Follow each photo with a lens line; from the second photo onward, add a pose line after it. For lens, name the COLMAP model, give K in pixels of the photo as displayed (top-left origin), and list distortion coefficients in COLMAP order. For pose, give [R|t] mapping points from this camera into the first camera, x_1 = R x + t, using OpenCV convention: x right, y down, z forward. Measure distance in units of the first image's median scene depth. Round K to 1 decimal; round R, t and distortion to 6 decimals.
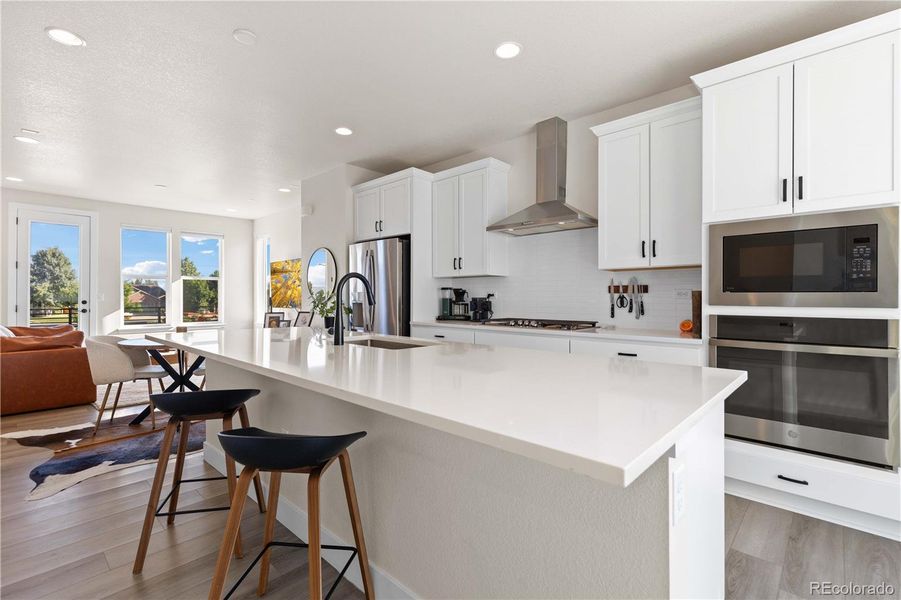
lens RADIAL K [[389.0, 0, 452.3], [0, 389.0, 292.7], [0, 0, 1]] dist [0.011672, -0.012419]
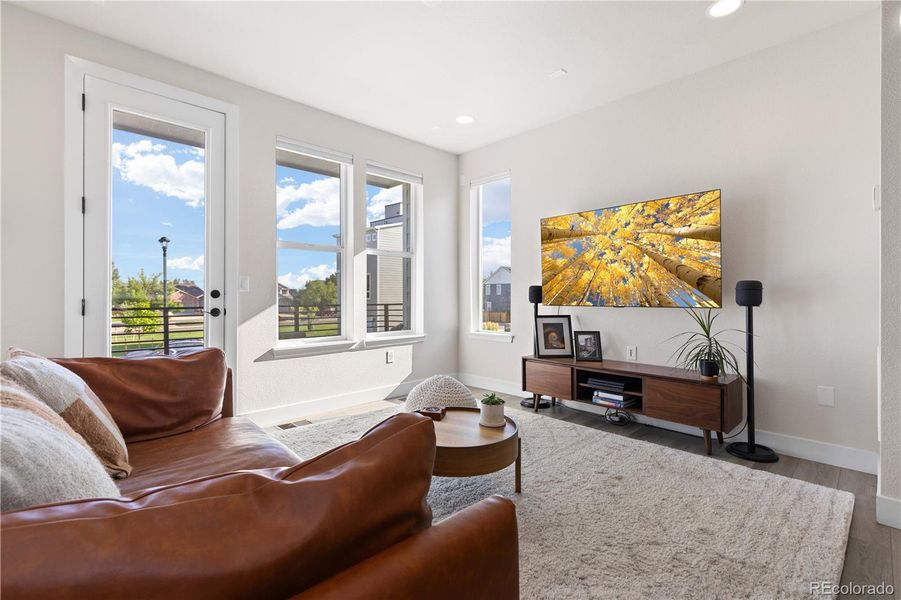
lens RADIAL K [[389.0, 0, 452.3], [0, 389.0, 292.7], [0, 0, 1]] dist [0.011672, -0.012419]
pose [[0.998521, -0.001090, -0.054347, -0.559261], [0.001099, 0.999999, 0.000129, 0.020424], [0.054347, -0.000188, 0.998522, 0.481786]]
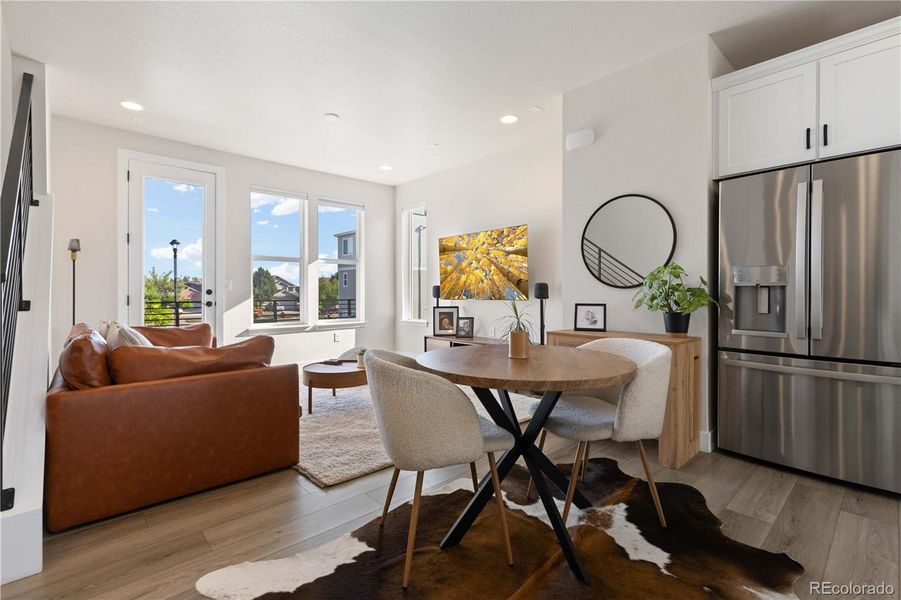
lens RADIAL K [[406.3, 0, 451.0], [0, 406.3, 281.3], [0, 0, 1]] dist [0.022069, 0.000023]
pose [[0.995298, -0.006994, -0.096611, -0.370352], [0.005180, 0.999806, -0.019022, 0.018853], [0.096726, 0.018433, 0.995140, 0.247396]]
